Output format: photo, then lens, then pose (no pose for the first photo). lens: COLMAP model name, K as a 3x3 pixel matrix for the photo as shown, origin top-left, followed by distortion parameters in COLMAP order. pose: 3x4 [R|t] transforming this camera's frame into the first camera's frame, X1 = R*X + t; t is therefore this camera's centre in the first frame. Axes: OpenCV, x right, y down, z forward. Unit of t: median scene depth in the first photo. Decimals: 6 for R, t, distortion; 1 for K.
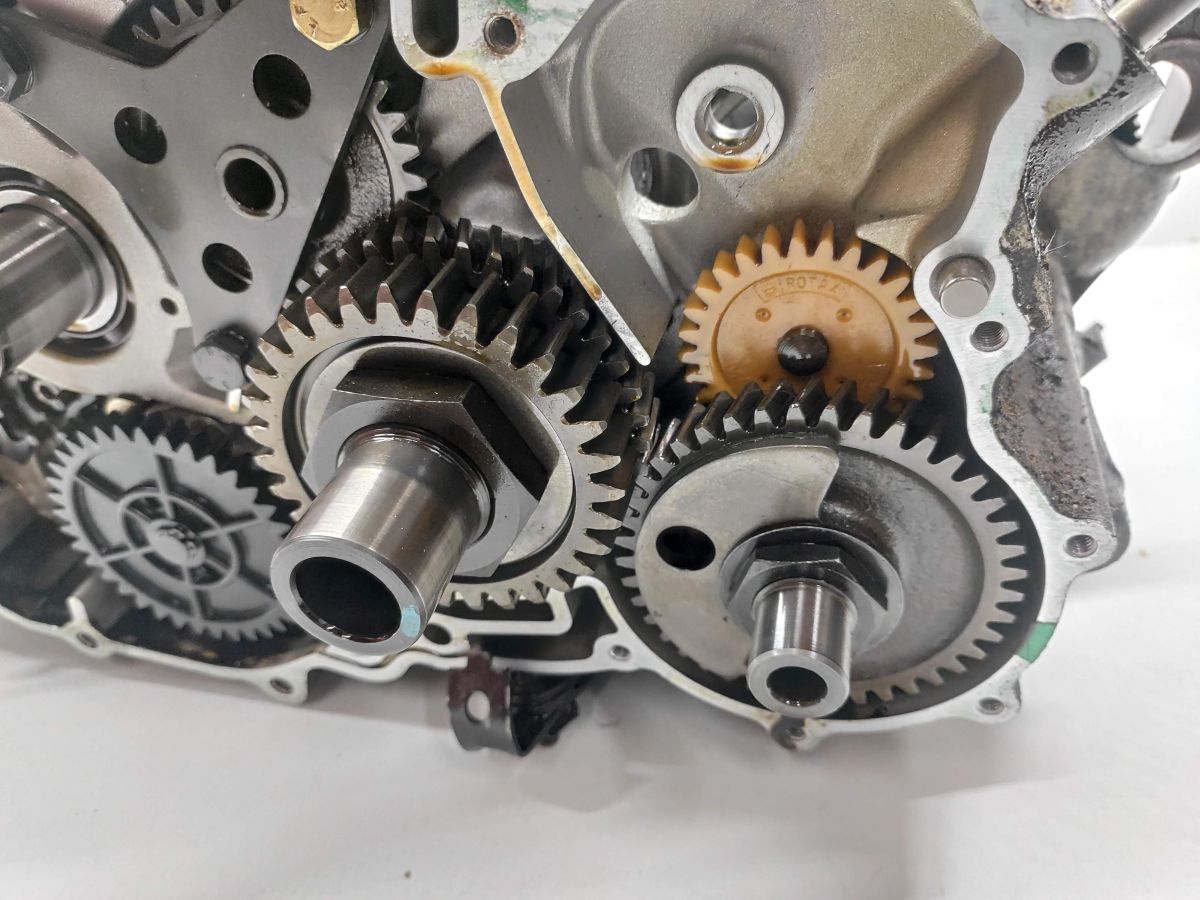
lens RADIAL K [[934.0, 0, 600.0], [0, 934.0, 450.0], [0, 0, 1]] dist [0.068413, -0.145882]
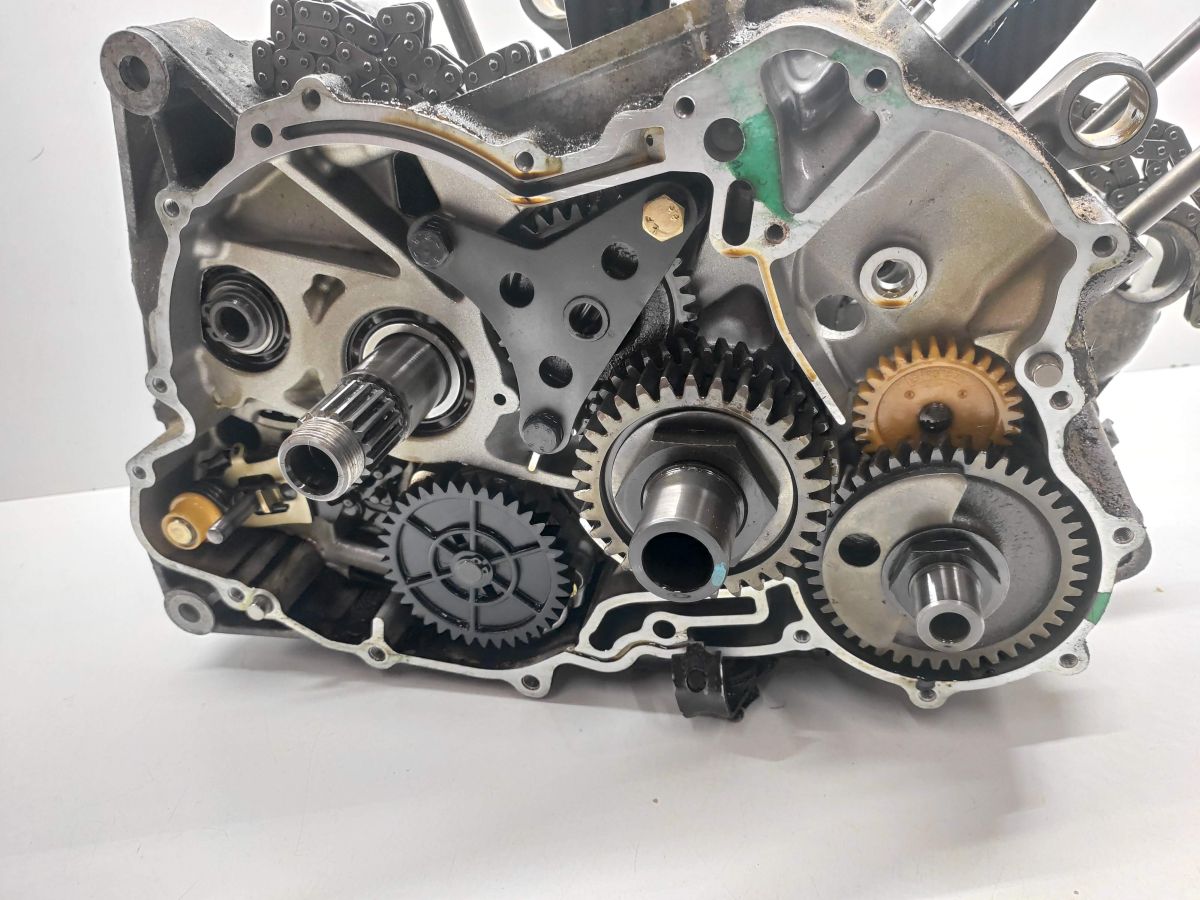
lens RADIAL K [[917.5, 0, 600.0], [0, 917.5, 450.0], [0, 0, 1]] dist [0.058886, -0.120388]
pose [[0.999968, -0.007940, 0.001363, -0.348319], [0.008055, 0.988590, -0.150419, 0.176279], [-0.000153, 0.150425, 0.988621, -0.522746]]
